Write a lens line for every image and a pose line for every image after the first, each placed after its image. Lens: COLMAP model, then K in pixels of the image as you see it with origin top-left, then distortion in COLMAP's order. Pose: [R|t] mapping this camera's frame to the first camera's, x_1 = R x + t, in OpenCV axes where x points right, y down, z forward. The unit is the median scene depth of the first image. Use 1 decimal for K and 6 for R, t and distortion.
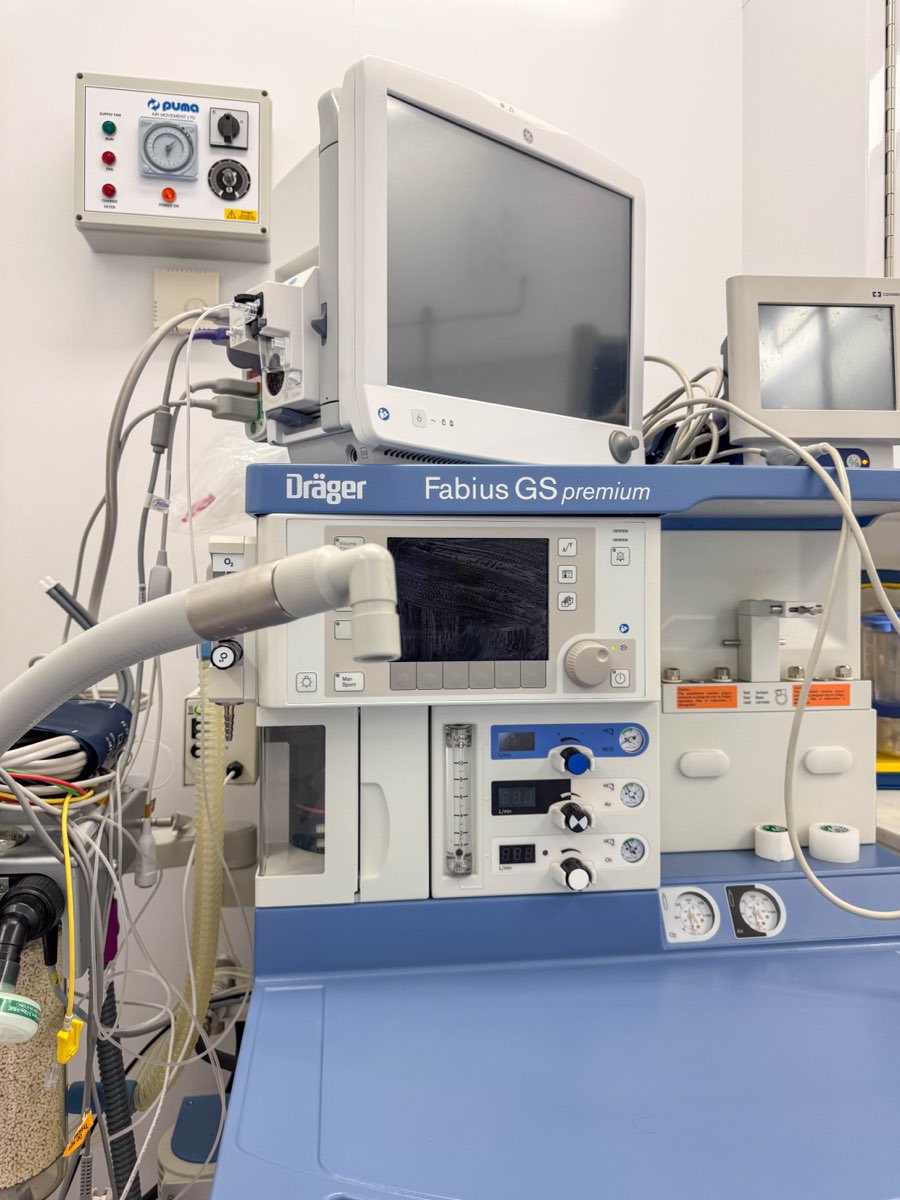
lens RADIAL K [[845.9, 0, 430.1], [0, 845.9, 592.3], [0, 0, 1]] dist [0.069552, -0.071950]
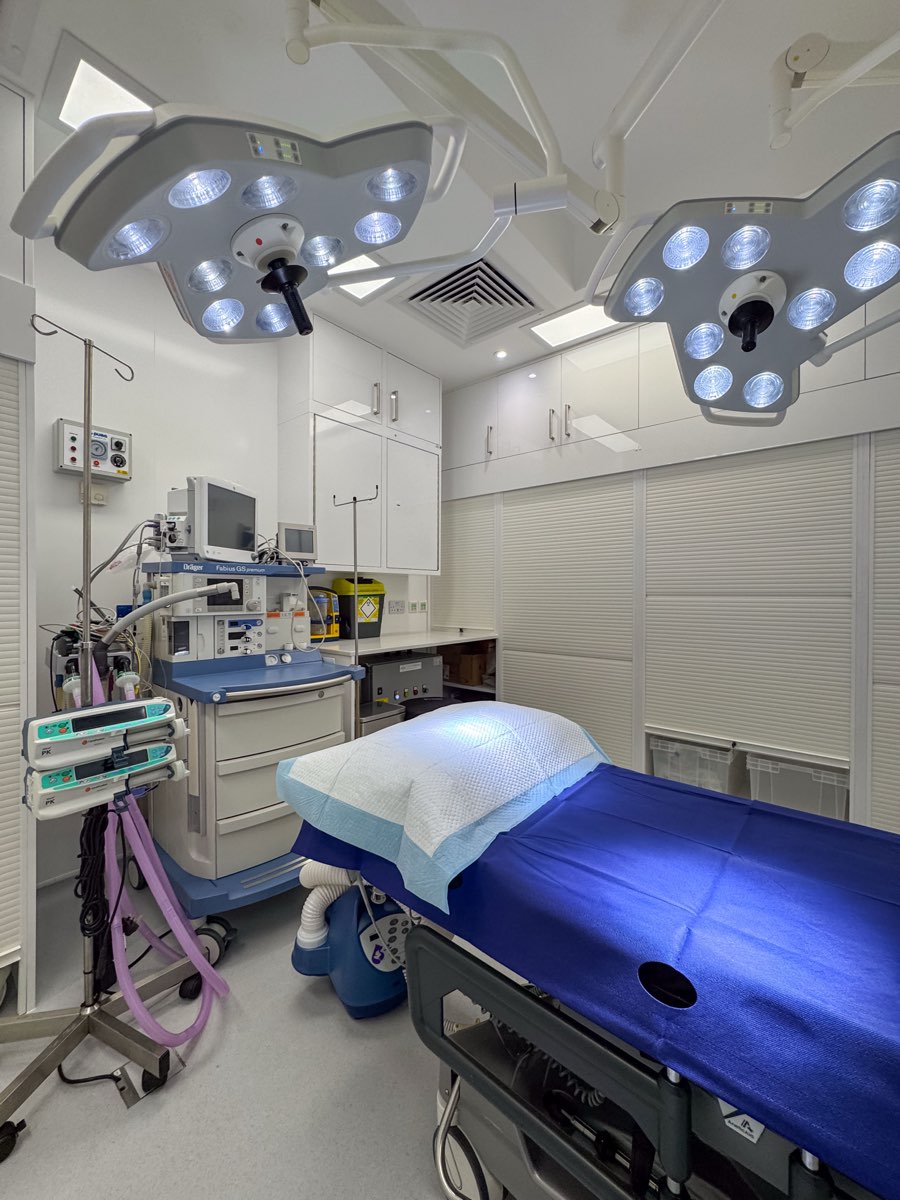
lens RADIAL K [[480.1, 0, 450.7], [0, 480.1, 597.8], [0, 0, 1]] dist [-0.001752, 0.000391]
pose [[0.750115, -0.004561, 0.661291, -0.690551], [0.004092, 0.999989, 0.002255, 0.035374], [-0.661294, 0.001014, 0.750126, -1.609789]]
